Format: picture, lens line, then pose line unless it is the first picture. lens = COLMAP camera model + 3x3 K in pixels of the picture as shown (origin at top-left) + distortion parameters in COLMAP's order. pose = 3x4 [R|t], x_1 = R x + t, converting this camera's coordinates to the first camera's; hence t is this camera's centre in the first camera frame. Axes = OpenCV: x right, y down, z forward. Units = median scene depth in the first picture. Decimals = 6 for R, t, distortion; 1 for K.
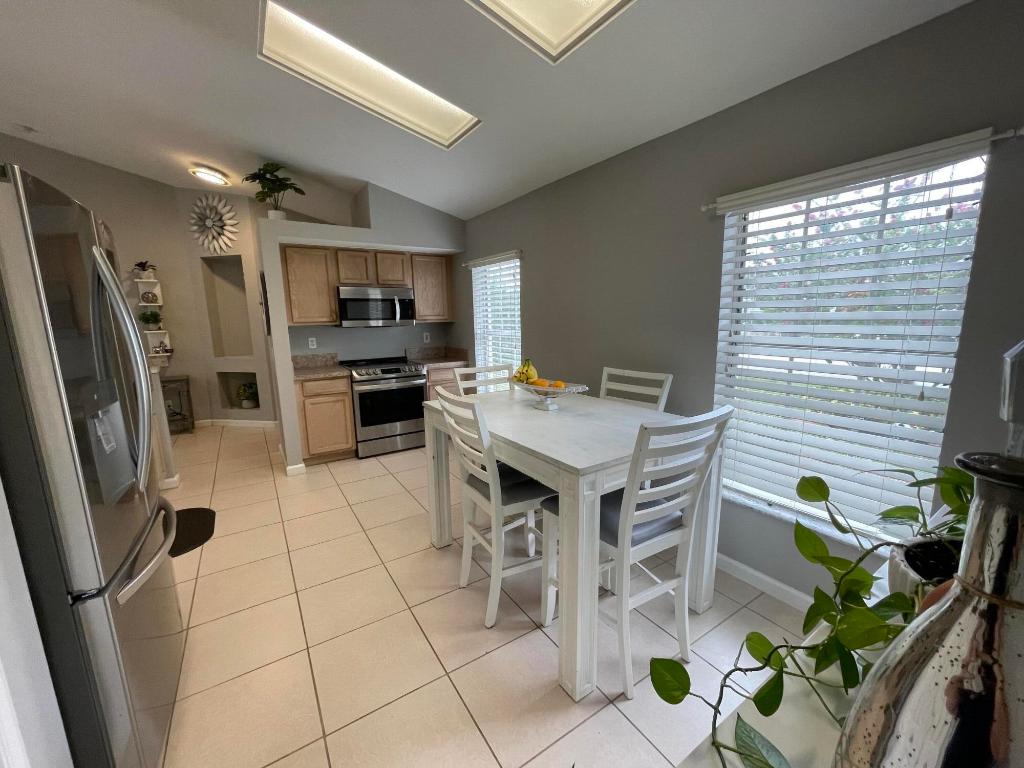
lens RADIAL K [[413.3, 0, 514.1], [0, 413.3, 387.2], [0, 0, 1]] dist [-0.007487, -0.000227]
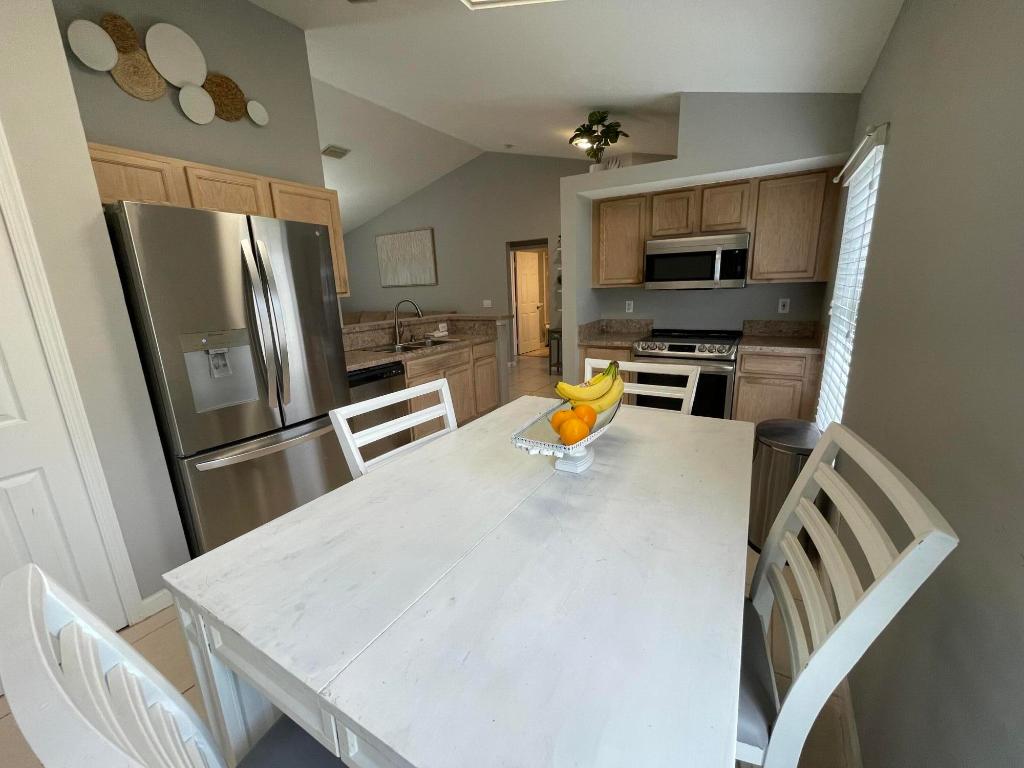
lens RADIAL K [[413.3, 0, 514.1], [0, 413.3, 387.2], [0, 0, 1]] dist [-0.007487, -0.000227]
pose [[0.441709, 0.213434, -0.871401, 0.246985], [-0.128798, 0.976314, 0.173844, -0.060965], [0.887865, 0.035446, 0.458736, 0.369045]]
